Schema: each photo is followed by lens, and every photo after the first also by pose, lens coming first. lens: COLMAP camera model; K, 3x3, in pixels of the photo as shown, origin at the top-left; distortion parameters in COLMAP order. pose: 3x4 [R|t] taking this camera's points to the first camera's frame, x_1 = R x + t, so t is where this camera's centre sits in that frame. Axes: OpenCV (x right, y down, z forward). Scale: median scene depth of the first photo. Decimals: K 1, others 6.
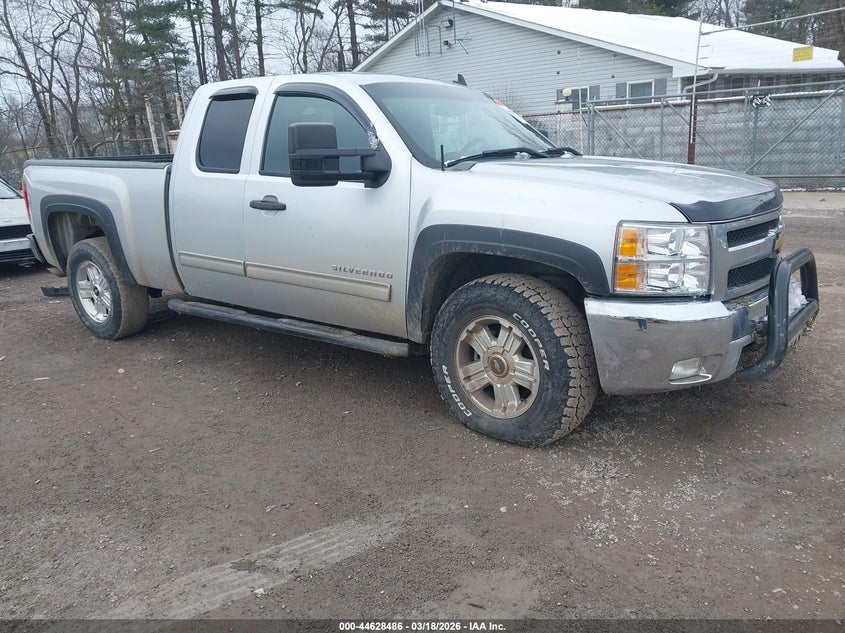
lens RADIAL K [[666.0, 0, 431.6], [0, 666.0, 315.9], [0, 0, 1]] dist [0.005336, -0.001525]
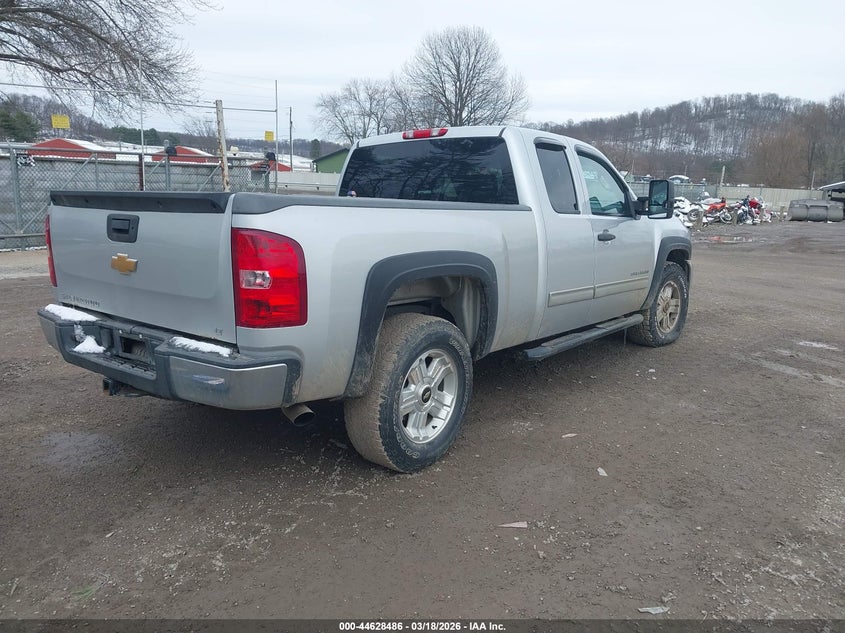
lens RADIAL K [[666.0, 0, 431.6], [0, 666.0, 315.9], [0, 0, 1]] dist [0.005336, -0.001525]
pose [[0.020567, -0.140658, 0.989845, -1.465083], [0.239342, 0.961959, 0.131723, -0.254465], [-0.970718, 0.234202, 0.053450, 1.221298]]
